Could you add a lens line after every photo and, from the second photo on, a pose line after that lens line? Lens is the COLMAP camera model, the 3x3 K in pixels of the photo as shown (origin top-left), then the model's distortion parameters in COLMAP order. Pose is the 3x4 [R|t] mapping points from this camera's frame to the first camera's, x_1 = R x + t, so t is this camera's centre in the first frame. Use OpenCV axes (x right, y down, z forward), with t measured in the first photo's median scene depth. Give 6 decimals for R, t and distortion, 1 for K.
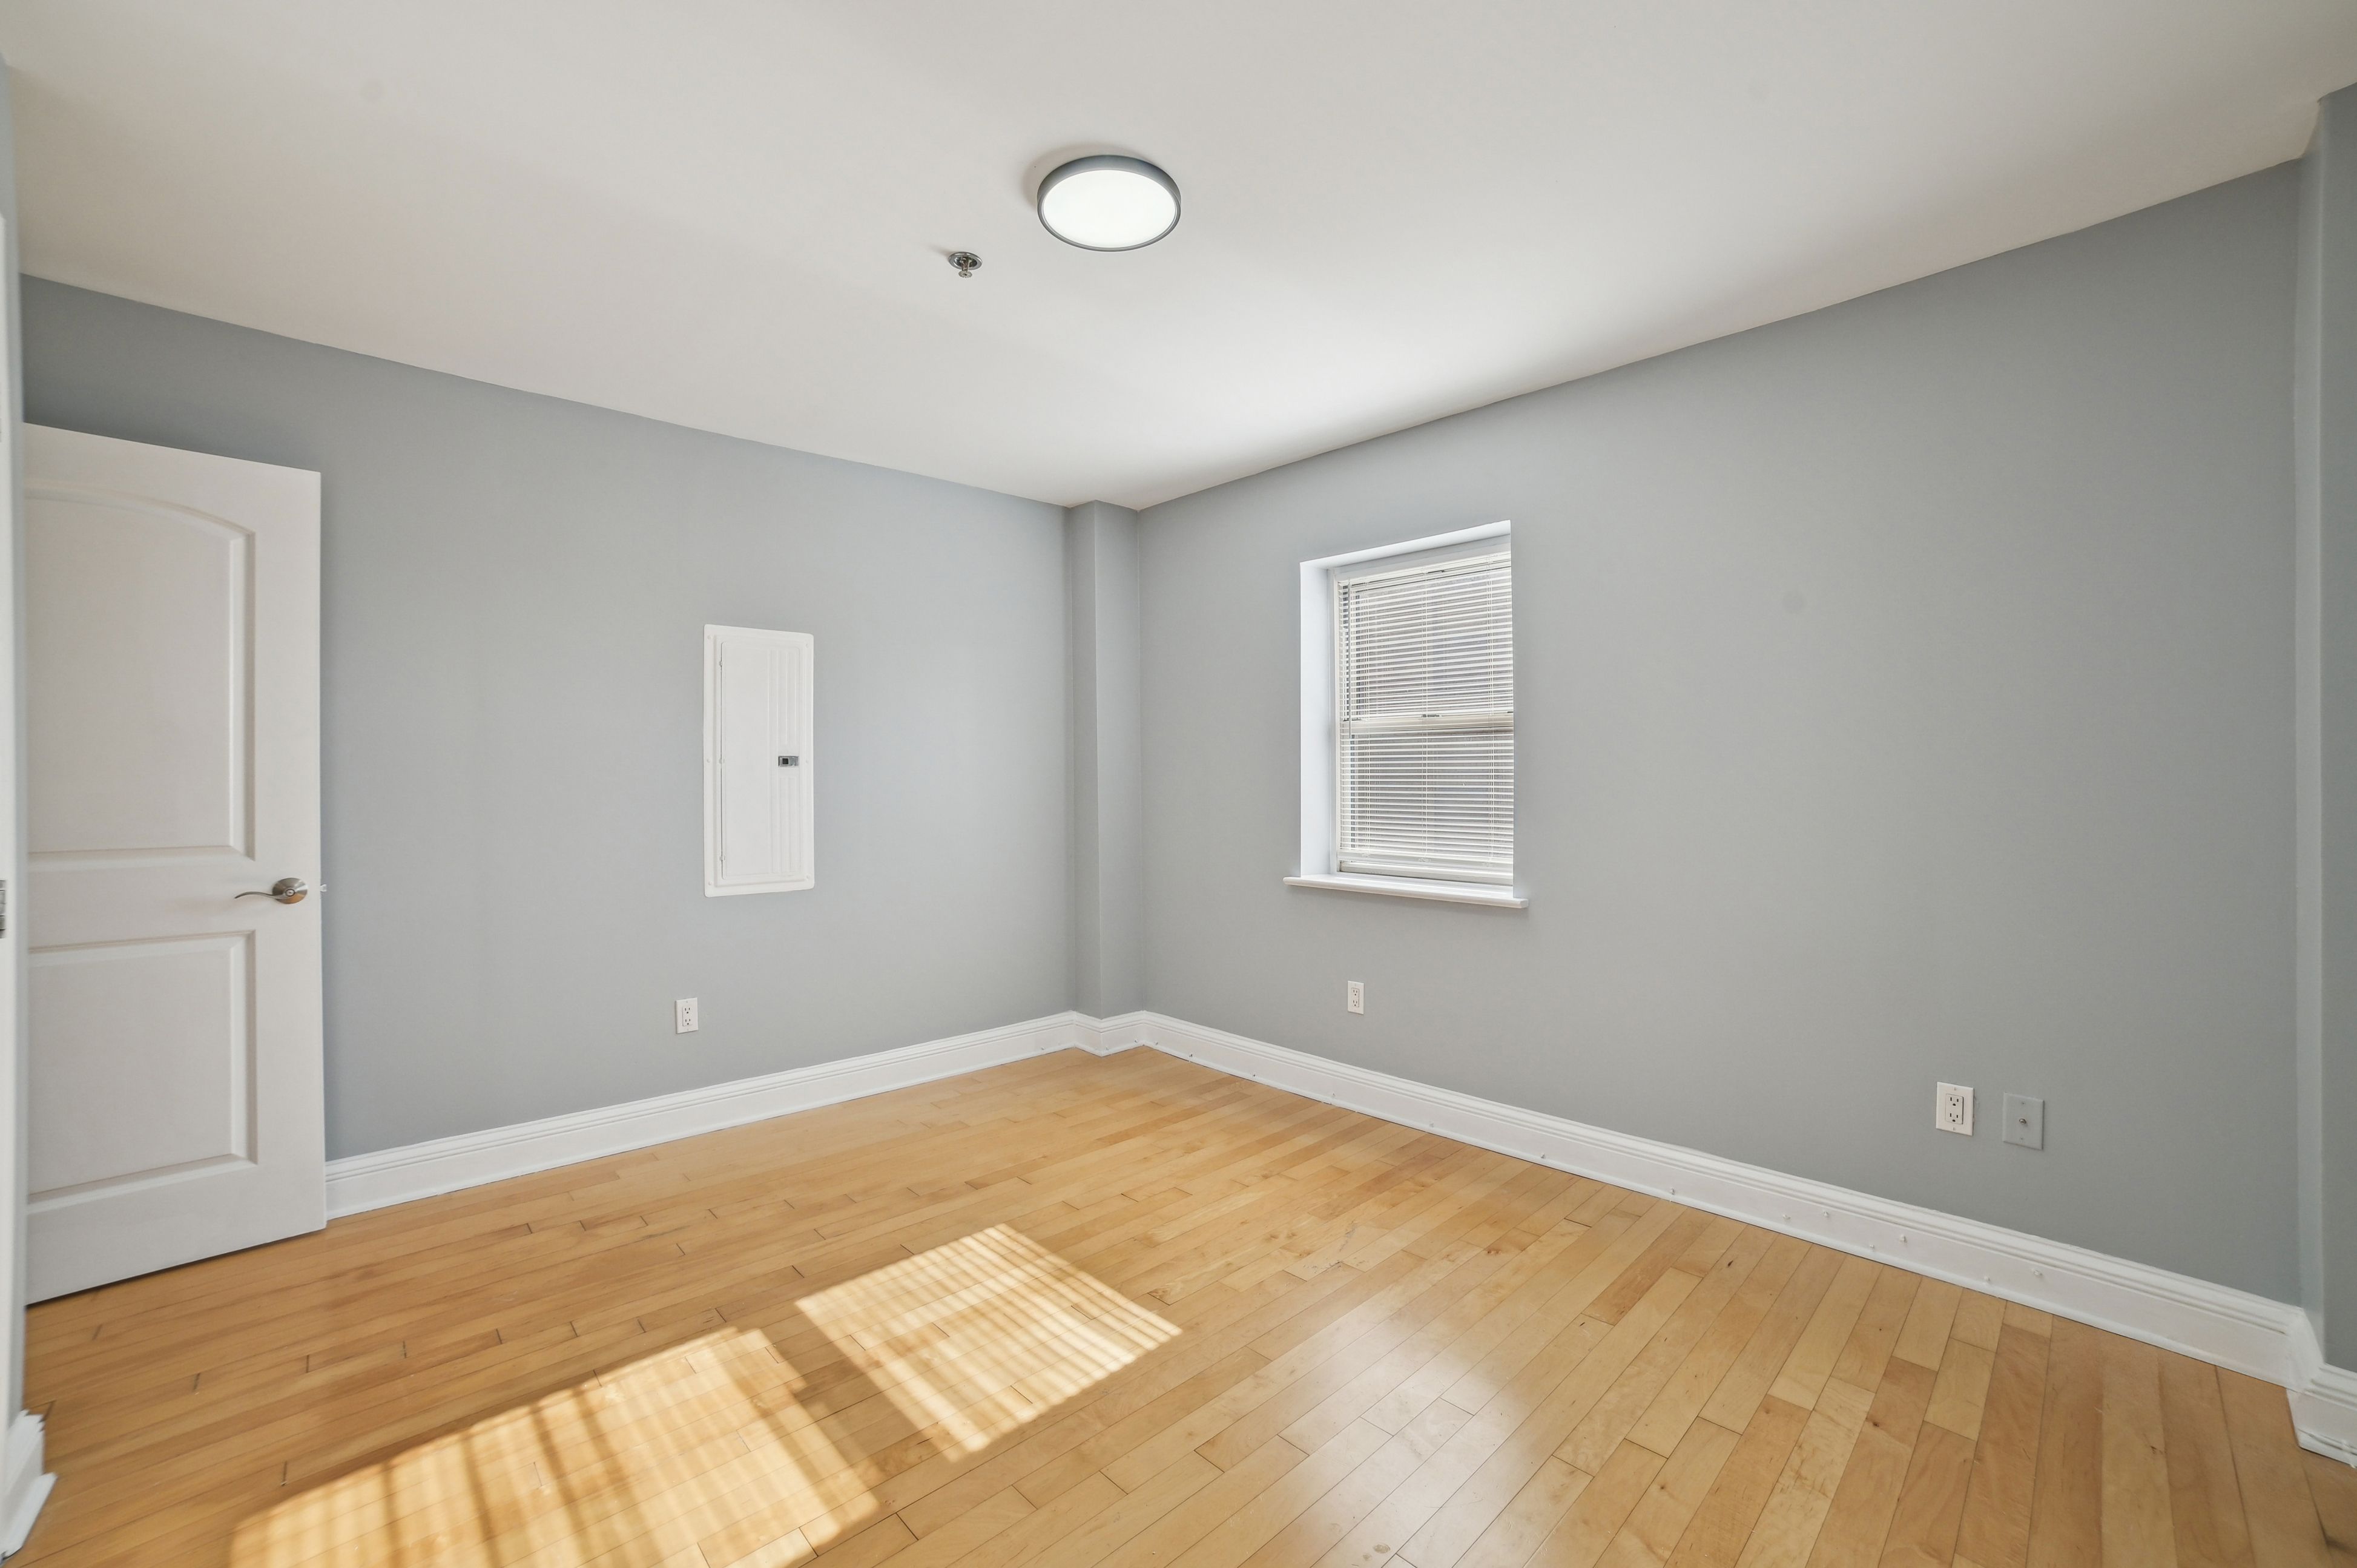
lens RADIAL K [[942.5, 0, 1181.5], [0, 942.5, 778.0], [0, 0, 1]] dist [-0.106296, 0.036303]
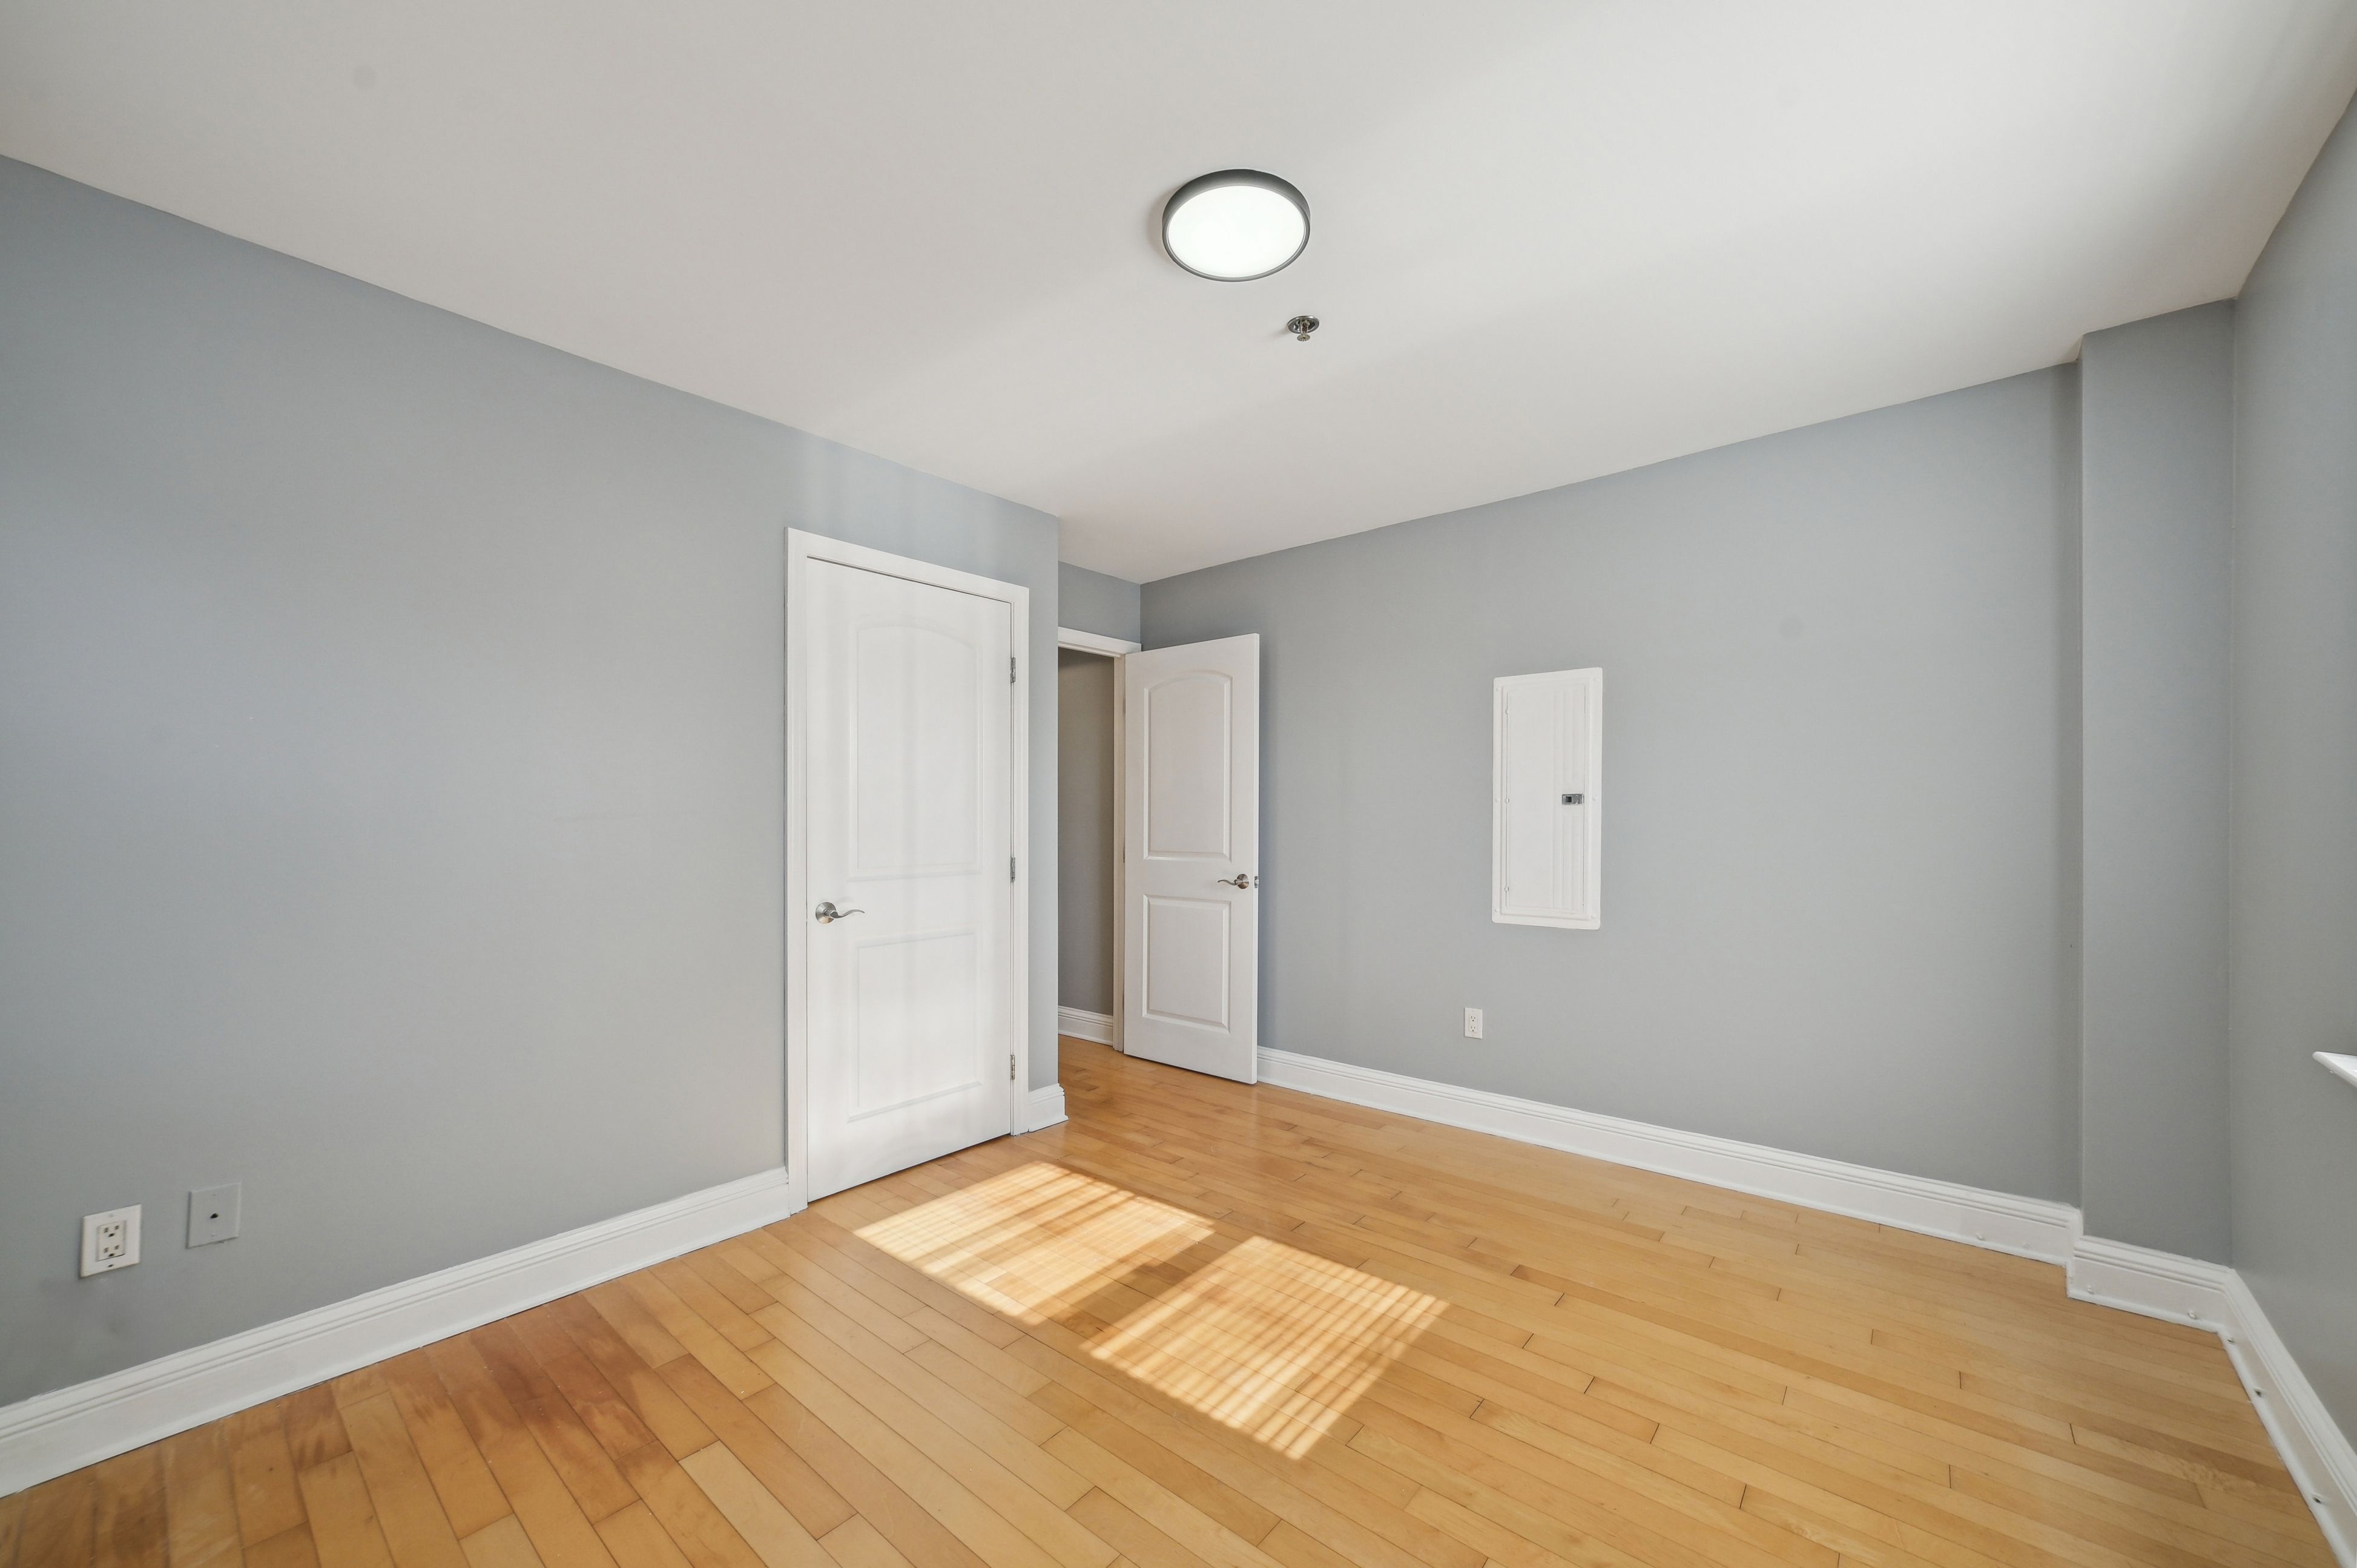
lens RADIAL K [[889.7, 0, 1181.4], [0, 889.7, 818.9], [0, 0, 1]] dist [0.001332, 0.000176]
pose [[0.109986, 0.006015, -0.993915, 0.772894], [-0.000238, 0.999982, 0.006025, -0.004176], [0.993933, -0.000426, 0.109985, 0.750091]]
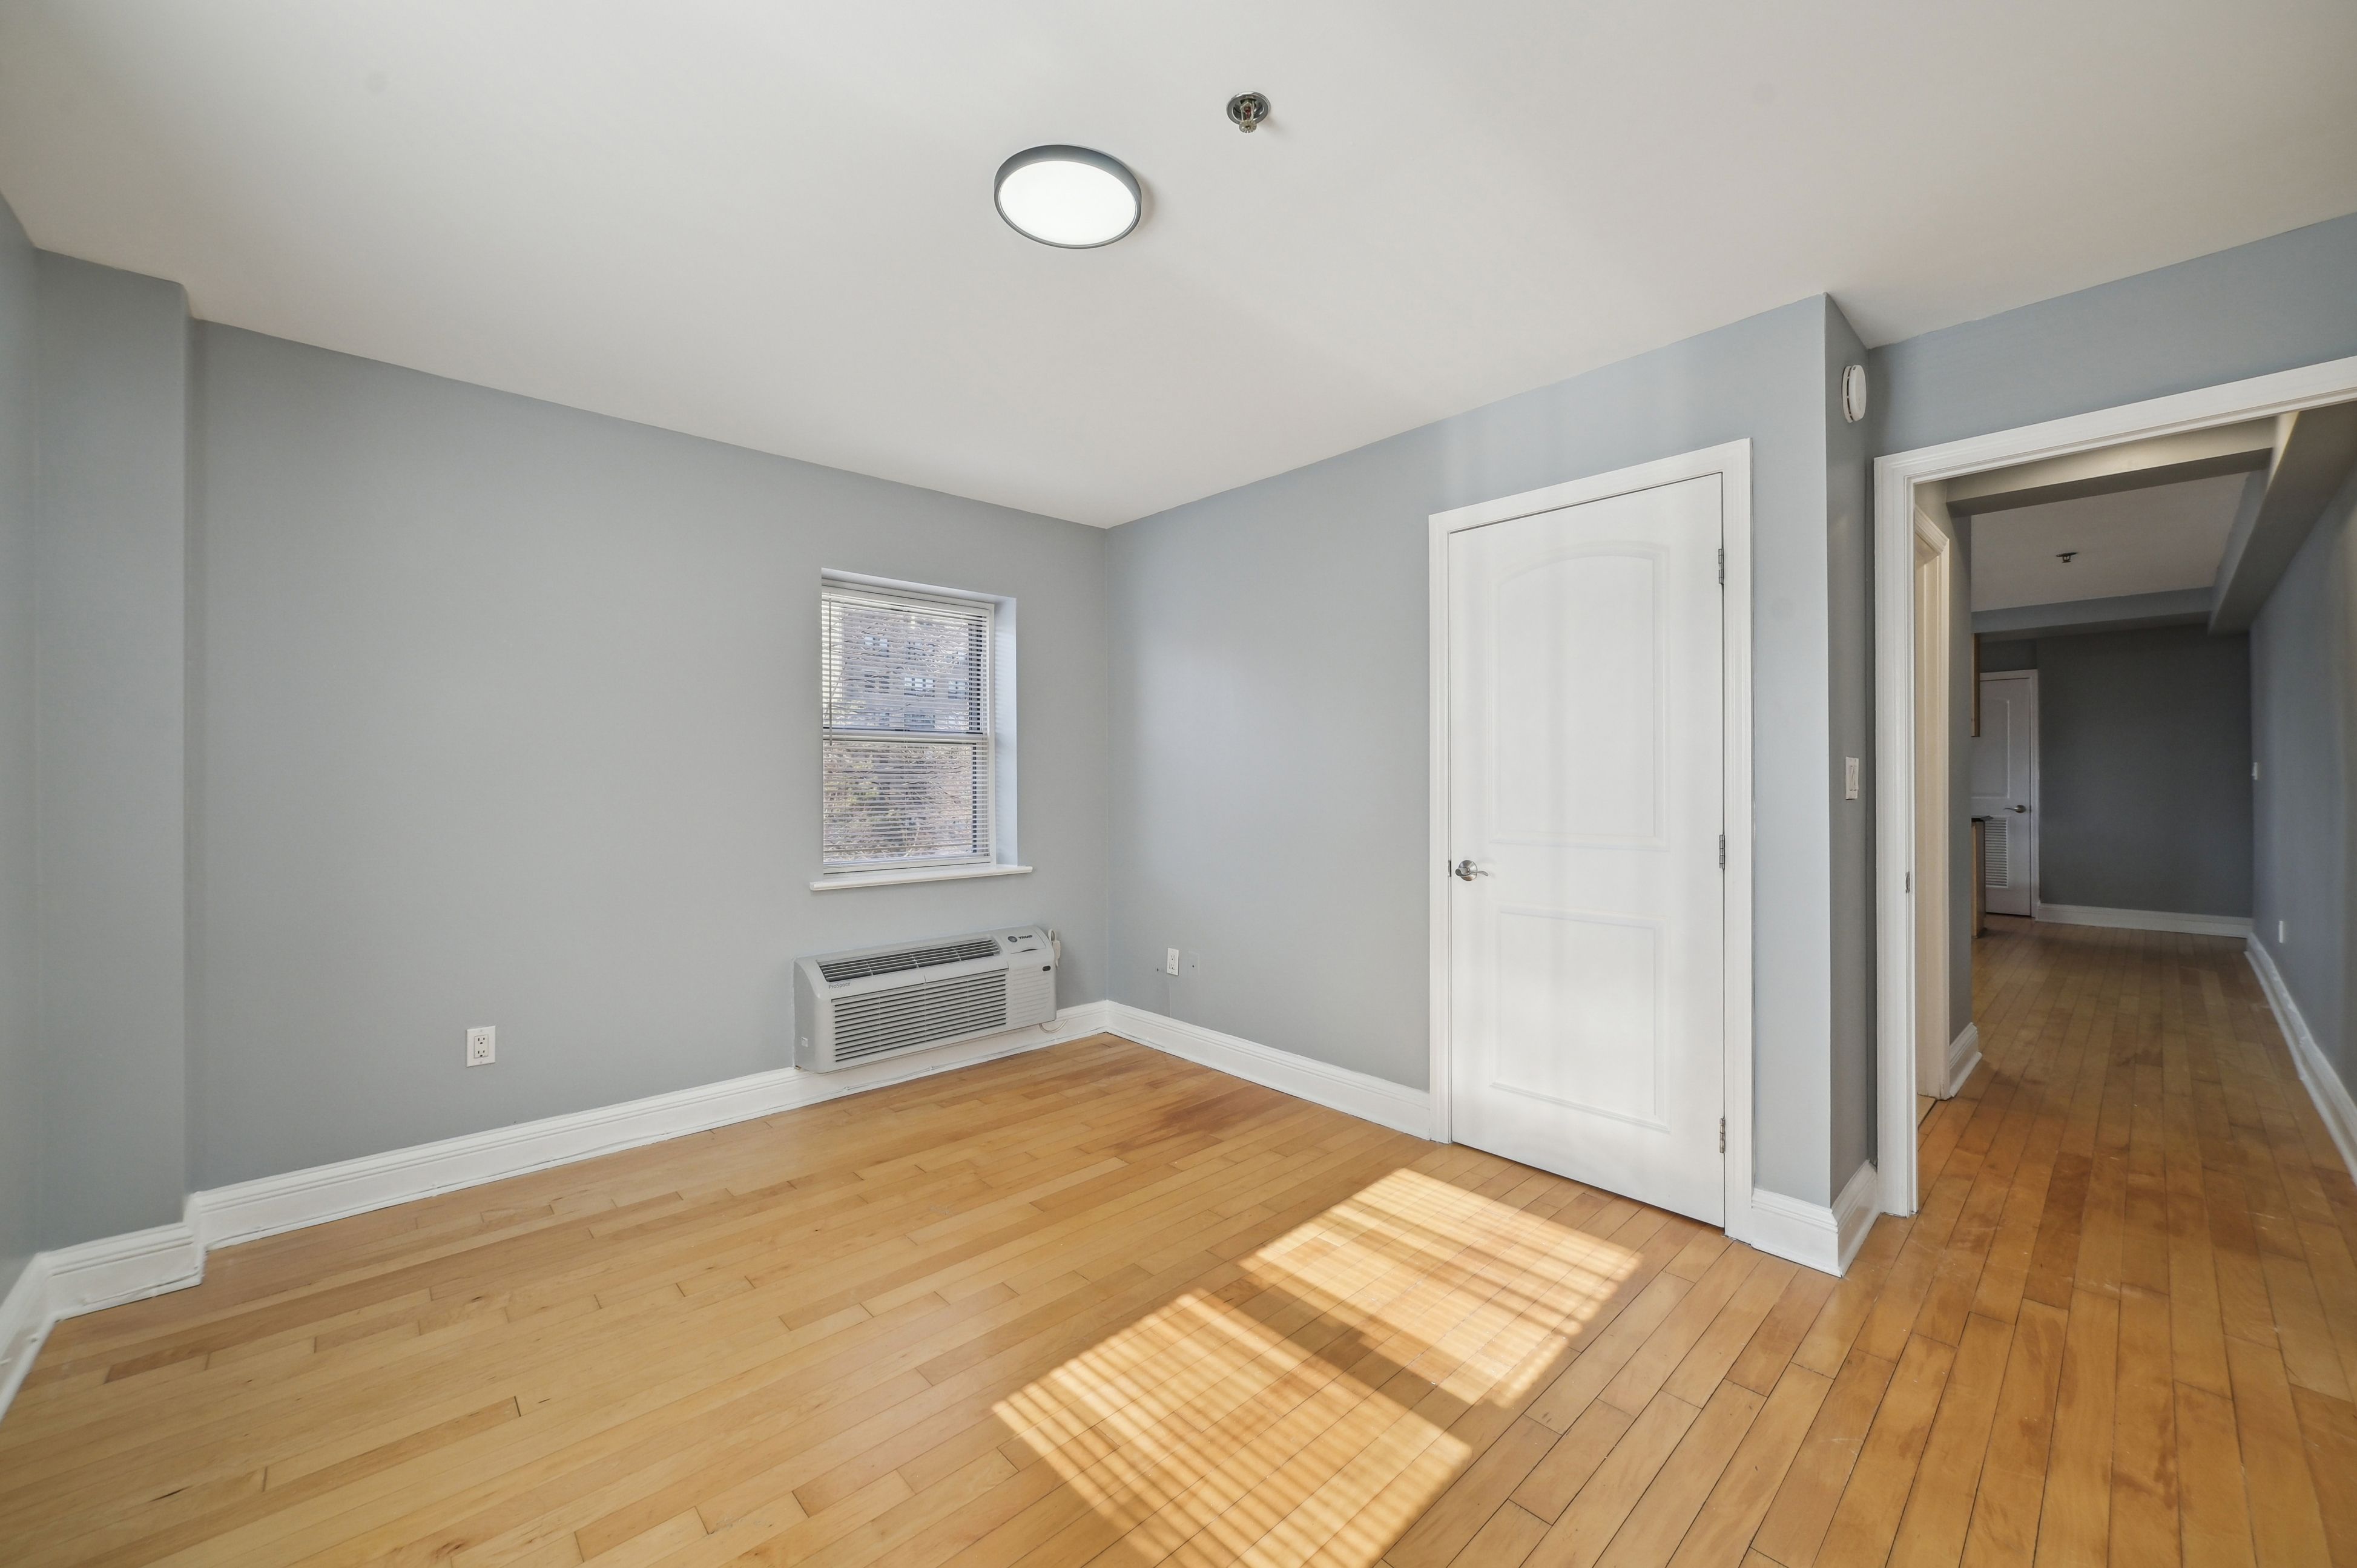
lens RADIAL K [[892.5, 0, 1180.1], [0, 892.5, 778.0], [0, 0, 1]] dist [-0.017576, 0.007859]
pose [[-0.999924, 0.006771, 0.010307, -0.183045], [0.006811, 0.999970, 0.003793, -0.007577], [-0.010281, 0.003863, -0.999940, 1.745049]]
